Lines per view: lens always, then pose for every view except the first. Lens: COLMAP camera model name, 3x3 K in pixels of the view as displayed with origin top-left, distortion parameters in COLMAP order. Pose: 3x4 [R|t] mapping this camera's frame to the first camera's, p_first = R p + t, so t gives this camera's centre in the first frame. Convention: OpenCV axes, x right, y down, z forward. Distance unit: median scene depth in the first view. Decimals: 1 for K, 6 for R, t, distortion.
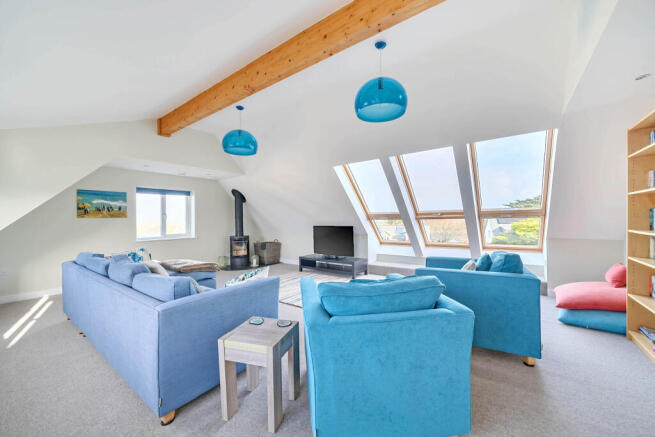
lens RADIAL K [[251.0, 0, 327.0], [0, 251.0, 218.7], [0, 0, 1]] dist [0.000774, 0.000016]
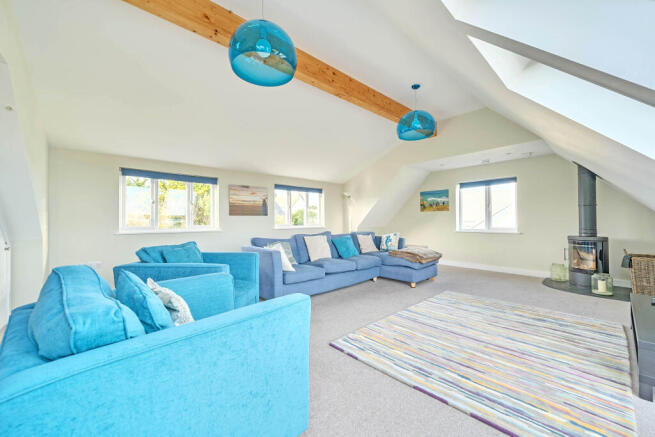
lens RADIAL K [[251.0, 0, 327.0], [0, 251.0, 218.2], [0, 0, 1]] dist [0.000774, 0.000016]
pose [[-0.226393, -0.003084, -0.974031, 0.462554], [0.003087, 0.999988, -0.003884, 0.033041], [0.974031, -0.003886, -0.226380, 0.680021]]
